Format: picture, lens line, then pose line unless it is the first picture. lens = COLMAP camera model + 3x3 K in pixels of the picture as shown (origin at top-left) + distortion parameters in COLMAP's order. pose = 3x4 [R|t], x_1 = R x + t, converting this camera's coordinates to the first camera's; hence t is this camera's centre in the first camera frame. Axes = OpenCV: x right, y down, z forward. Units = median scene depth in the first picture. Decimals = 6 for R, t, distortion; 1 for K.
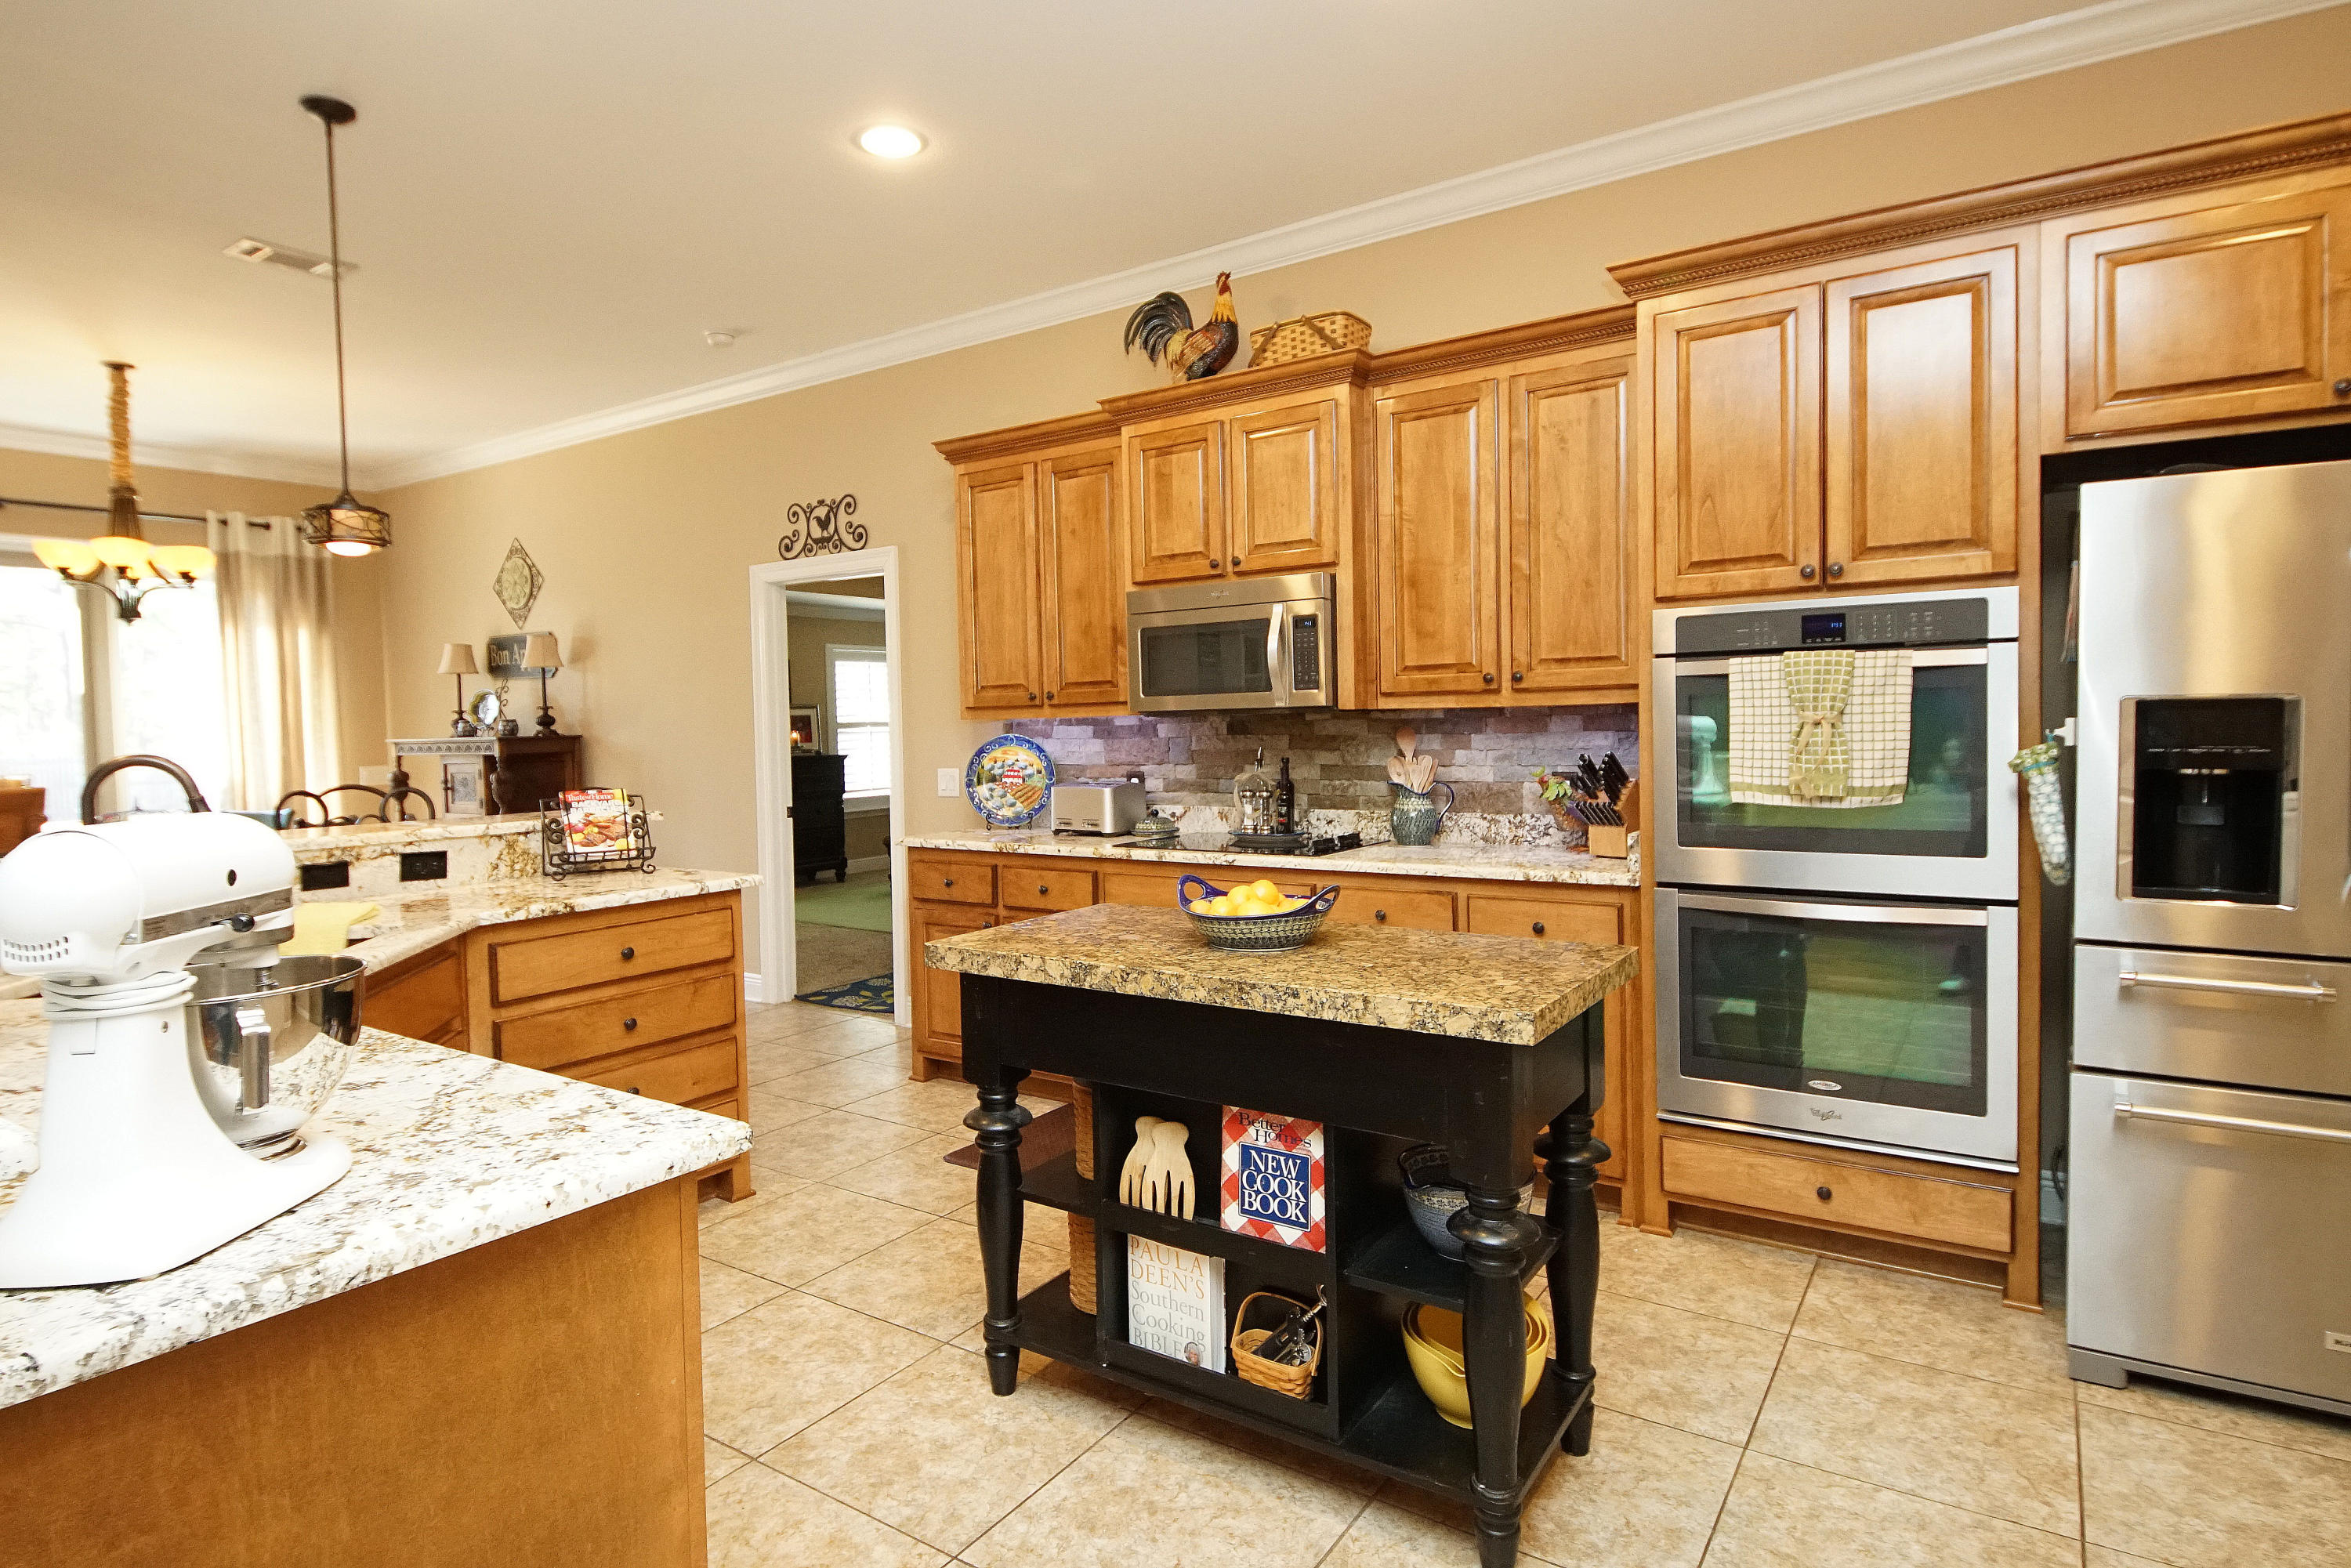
lens RADIAL K [[1256.1, 0, 1156.0], [0, 1256.1, 764.8], [0, 0, 1]] dist [0.036110, -0.035077]
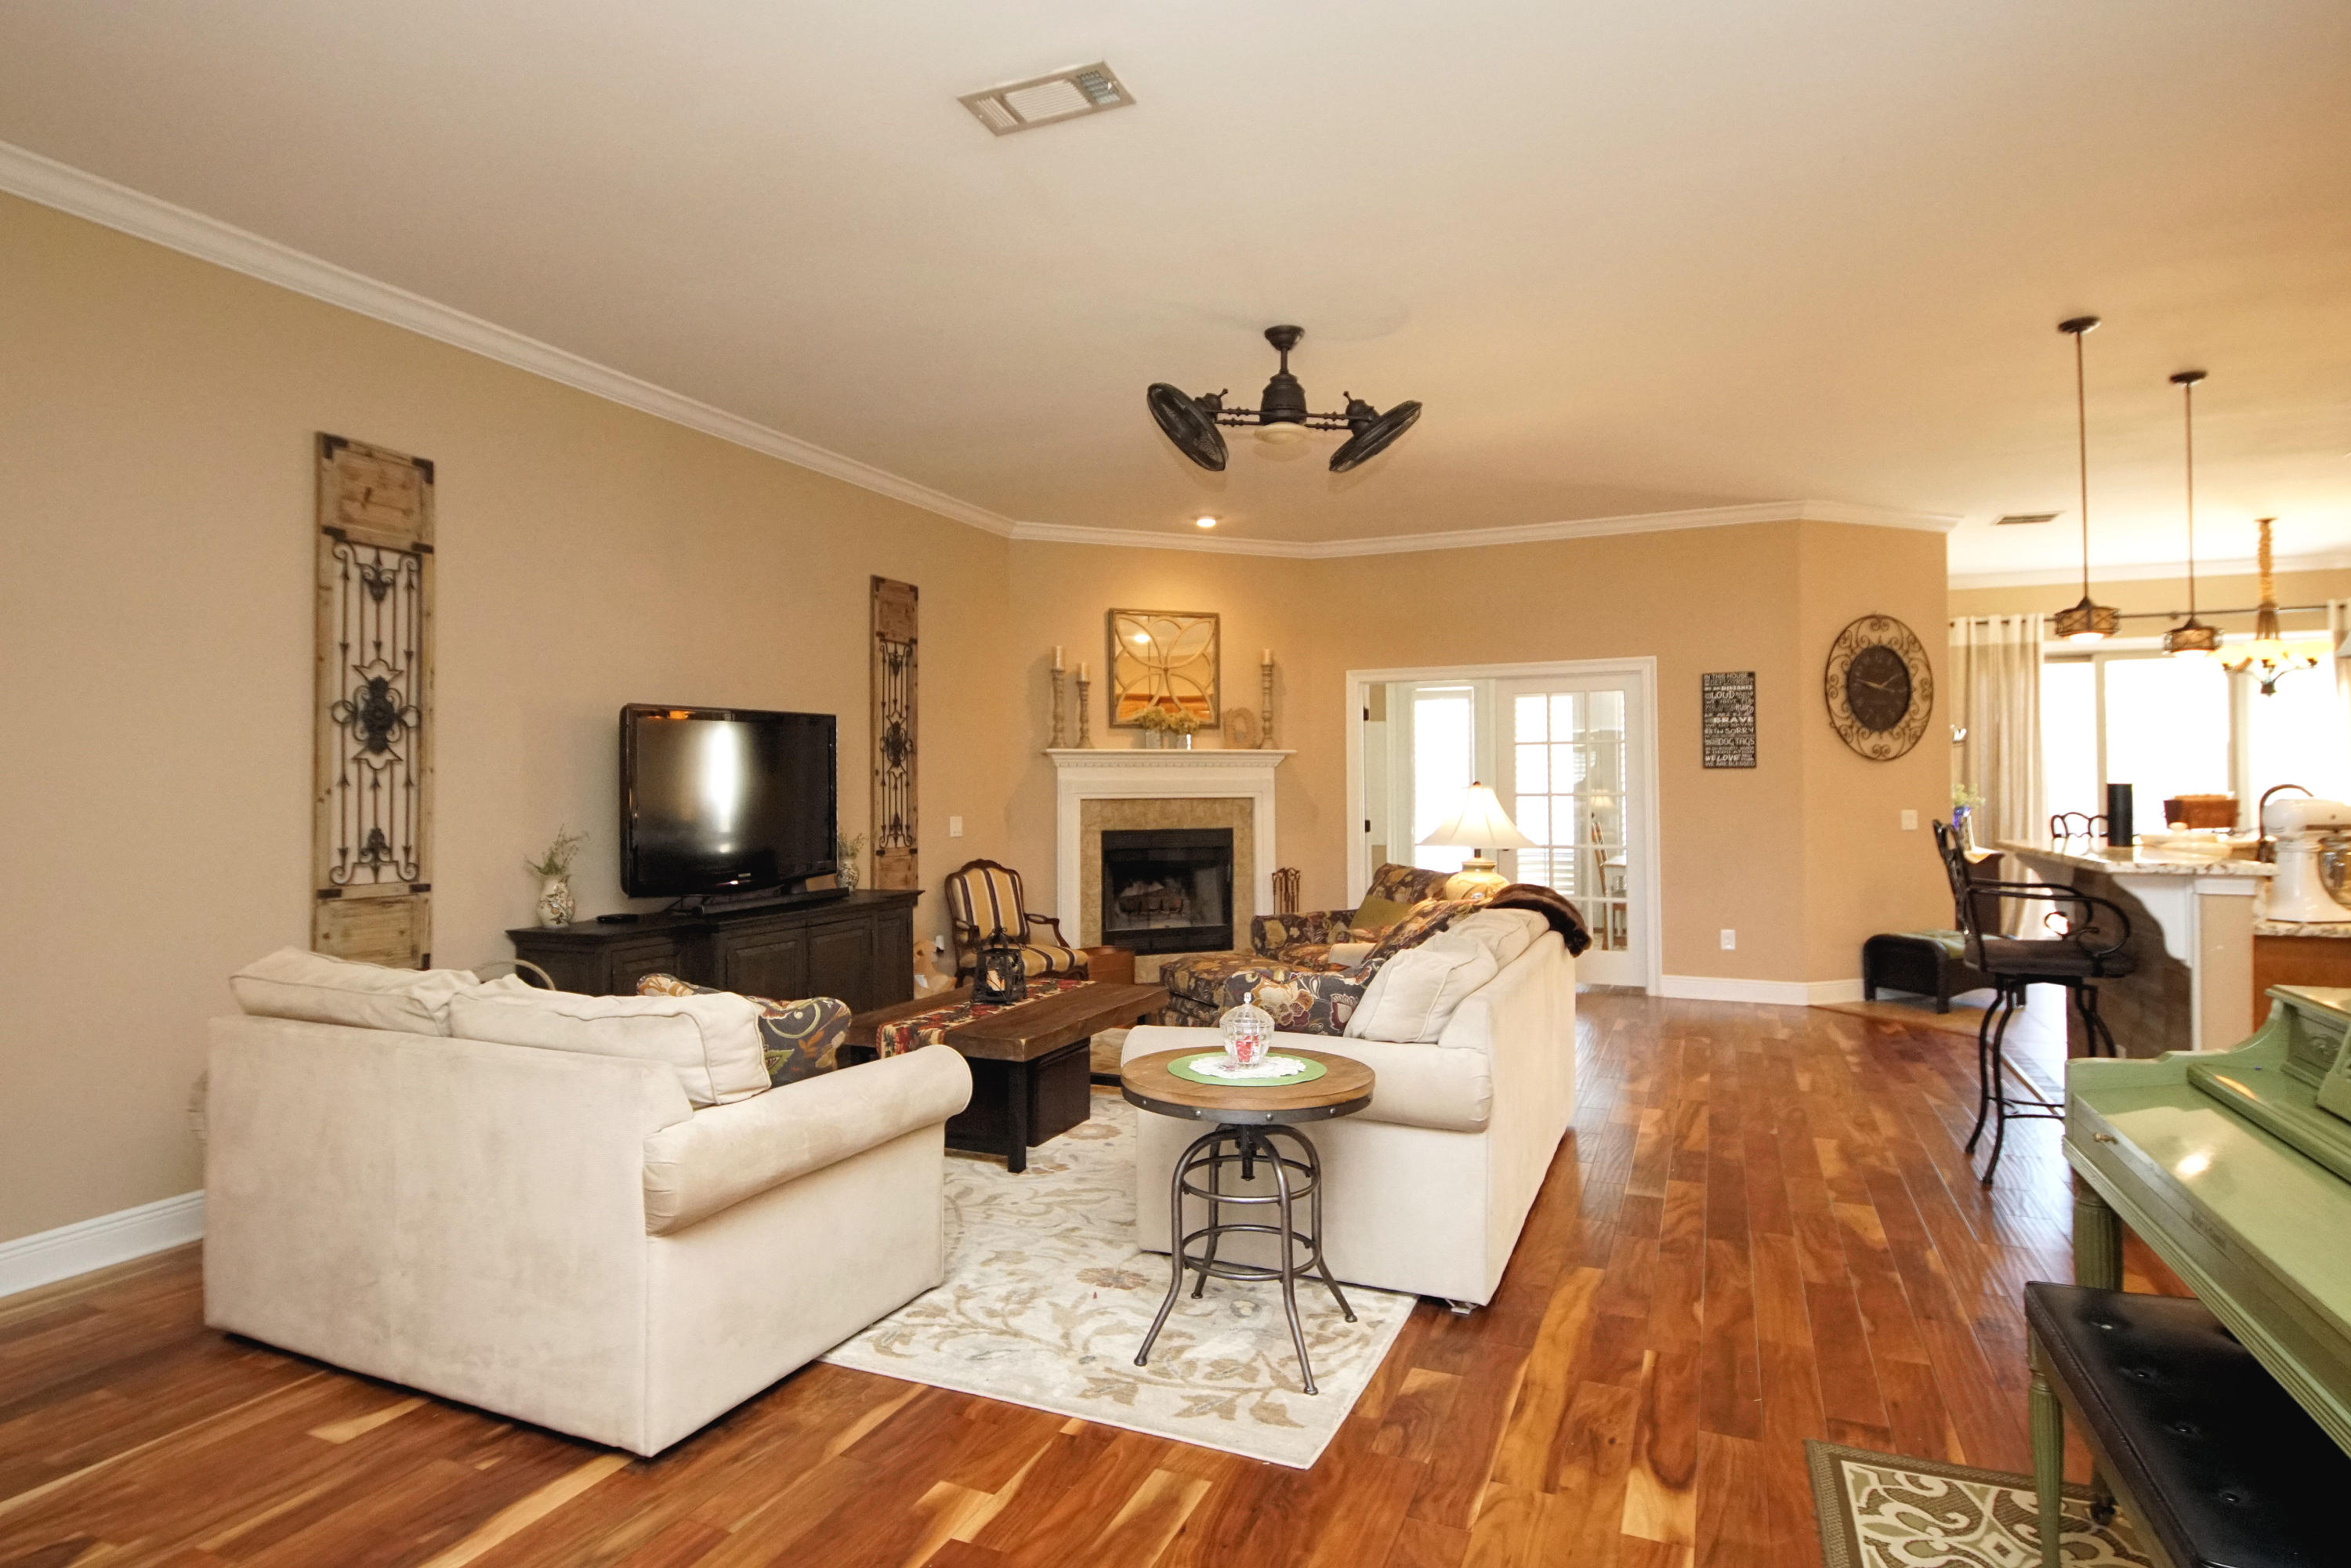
lens RADIAL K [[1256.1, 0, 1156.0], [0, 1256.1, 764.8], [0, 0, 1]] dist [0.036110, -0.035077]
pose [[0.181839, 0.003812, -0.983321, 0.494558], [-0.034048, 0.999417, -0.002422, 0.016598], [0.982739, 0.033920, 0.181862, -0.664900]]
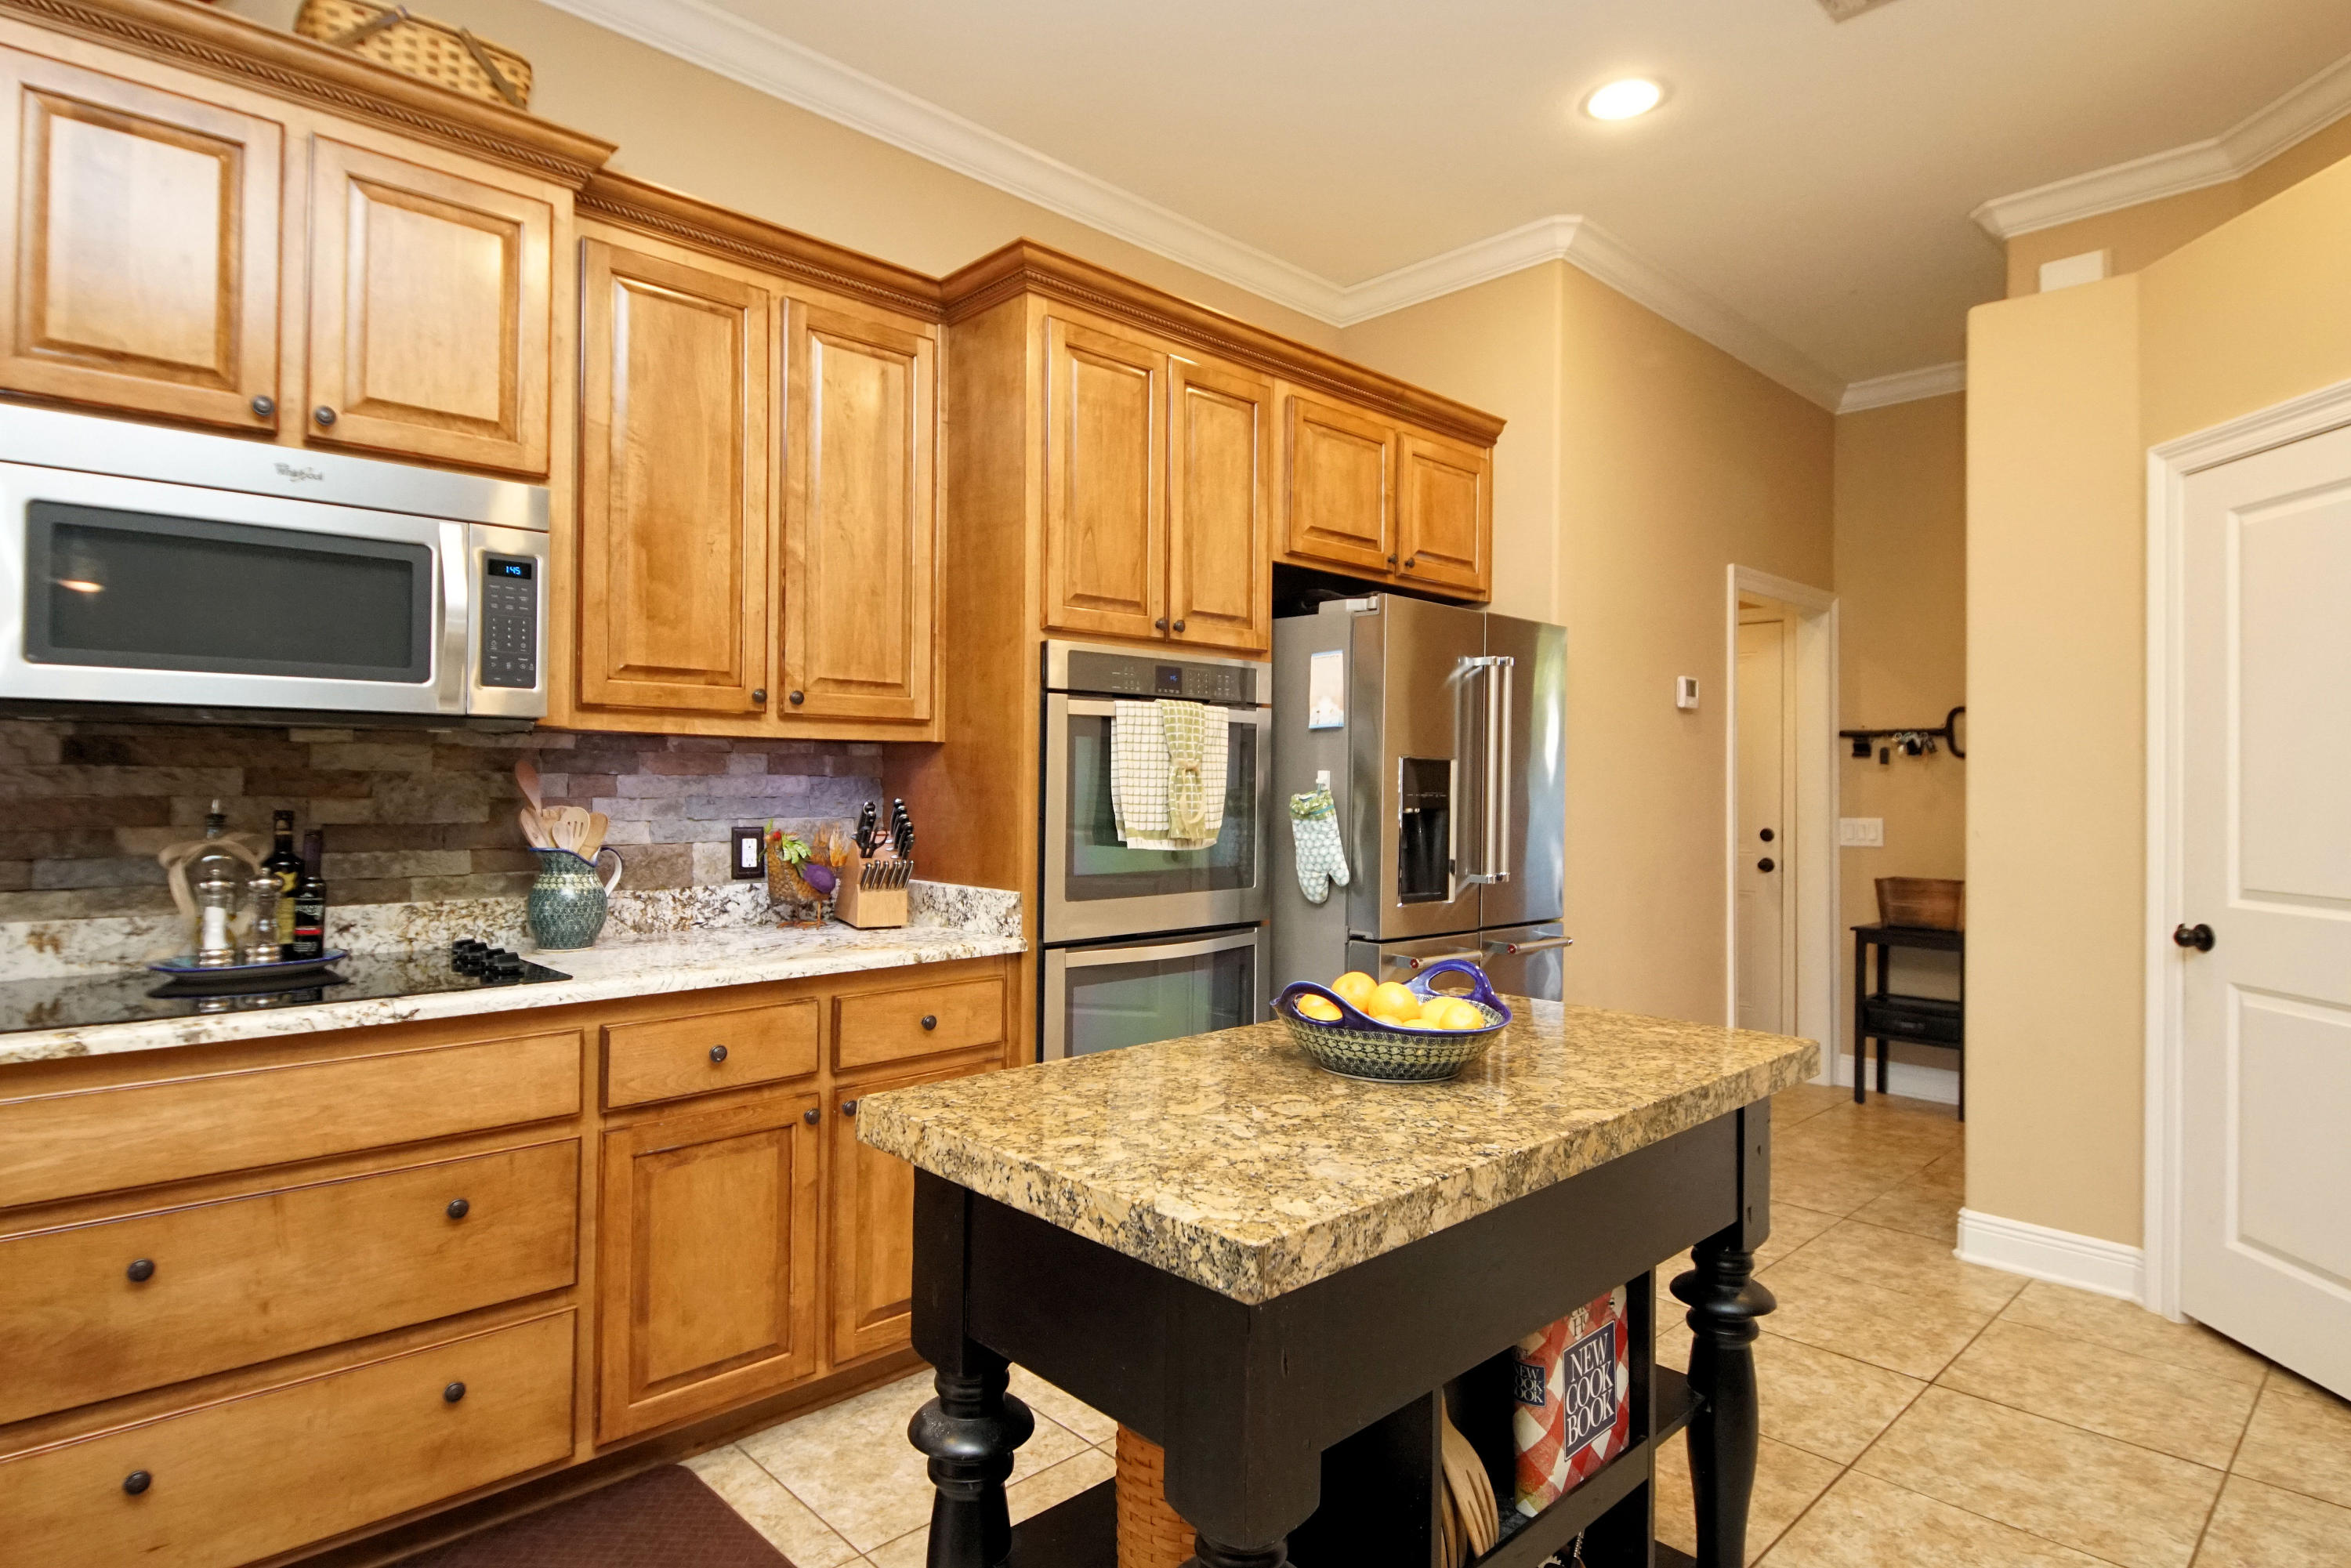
lens RADIAL K [[1256.1, 0, 1156.0], [0, 1256.1, 764.8], [0, 0, 1]] dist [0.036110, -0.035077]
pose [[0.207683, 0.035360, 0.977557, -0.340416], [0.018947, 0.999014, -0.040162, 0.003076], [-0.978013, 0.026862, 0.206808, 0.549742]]
